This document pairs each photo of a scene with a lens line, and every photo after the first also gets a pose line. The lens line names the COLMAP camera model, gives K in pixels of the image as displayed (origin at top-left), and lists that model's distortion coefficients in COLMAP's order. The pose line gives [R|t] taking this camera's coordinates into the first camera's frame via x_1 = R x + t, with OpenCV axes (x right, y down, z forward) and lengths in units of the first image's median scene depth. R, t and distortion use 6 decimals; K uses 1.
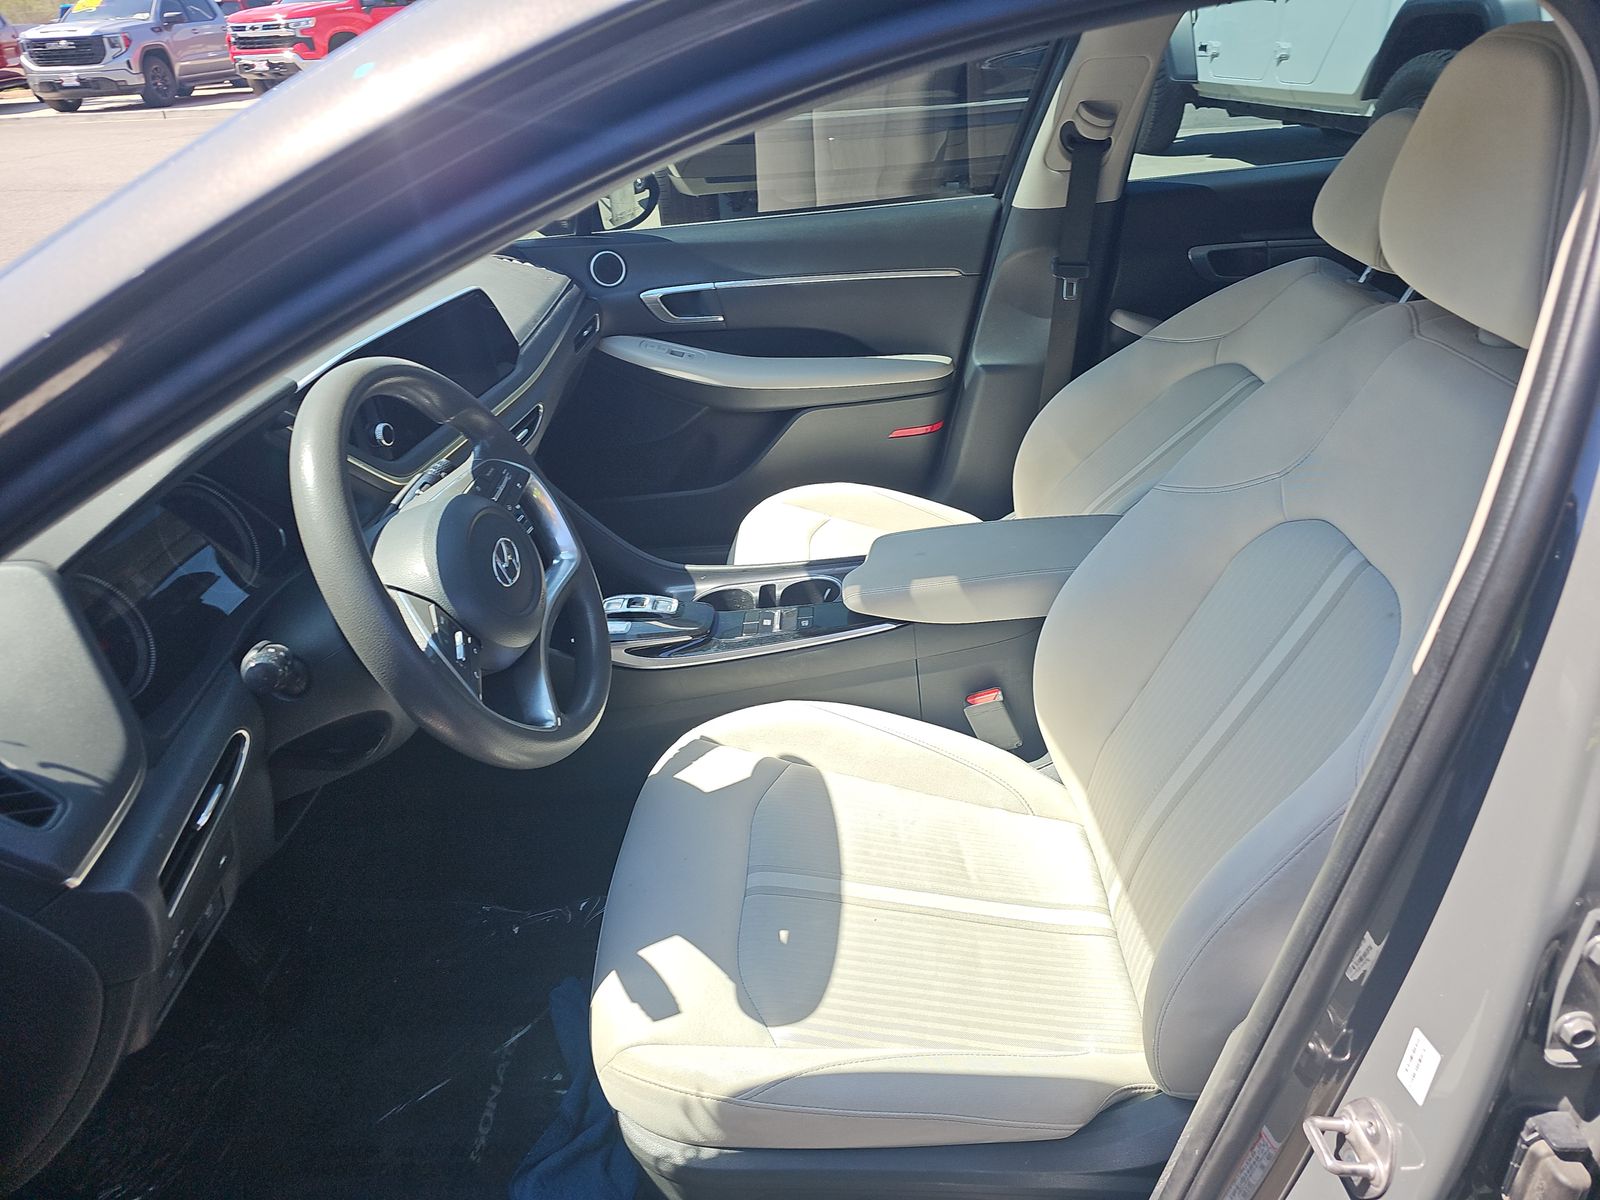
lens RADIAL K [[1075.4, 0, 816.2], [0, 1075.4, 602.0], [0, 0, 1]] dist [0.034289, -0.034649]
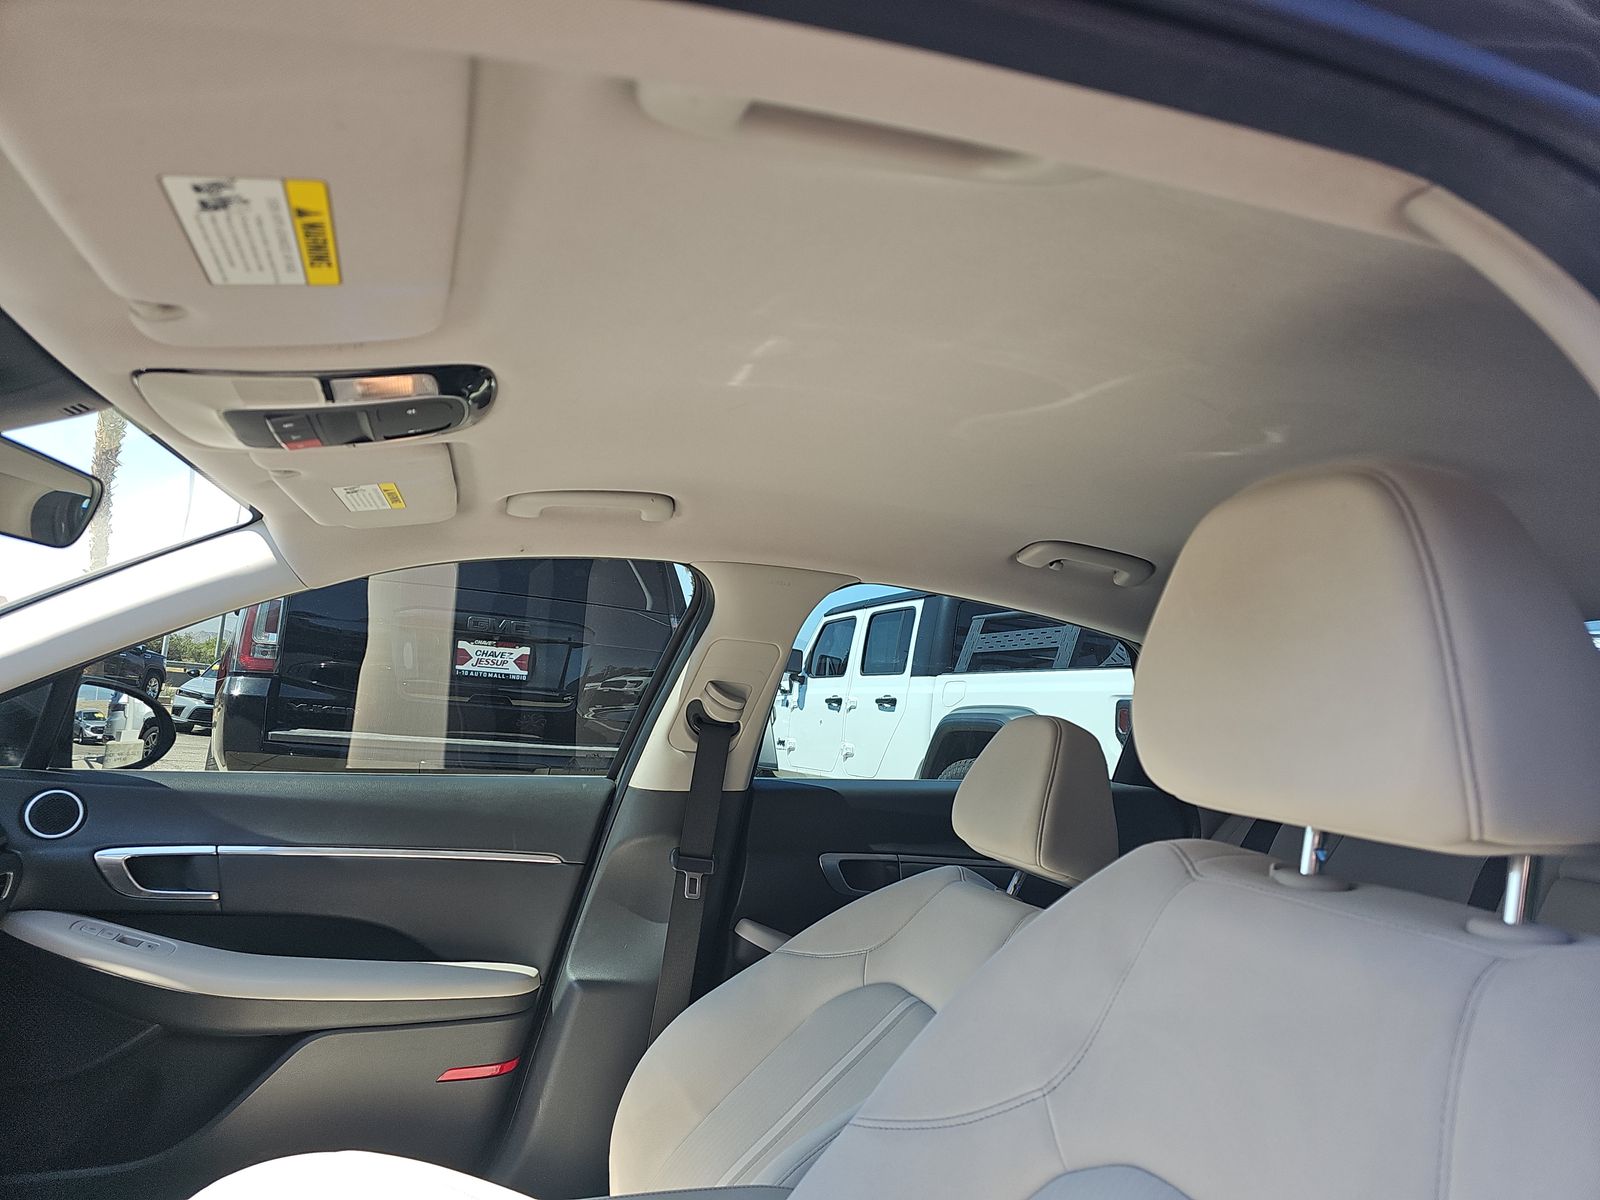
lens RADIAL K [[1075.4, 0, 816.2], [0, 1075.4, 602.0], [0, 0, 1]] dist [0.034289, -0.034649]
pose [[0.933497, 0.158421, 0.321692, 0.021783], [0.052155, 0.827591, -0.558903, -0.001914], [-0.354772, 0.538513, 0.764291, 0.207360]]
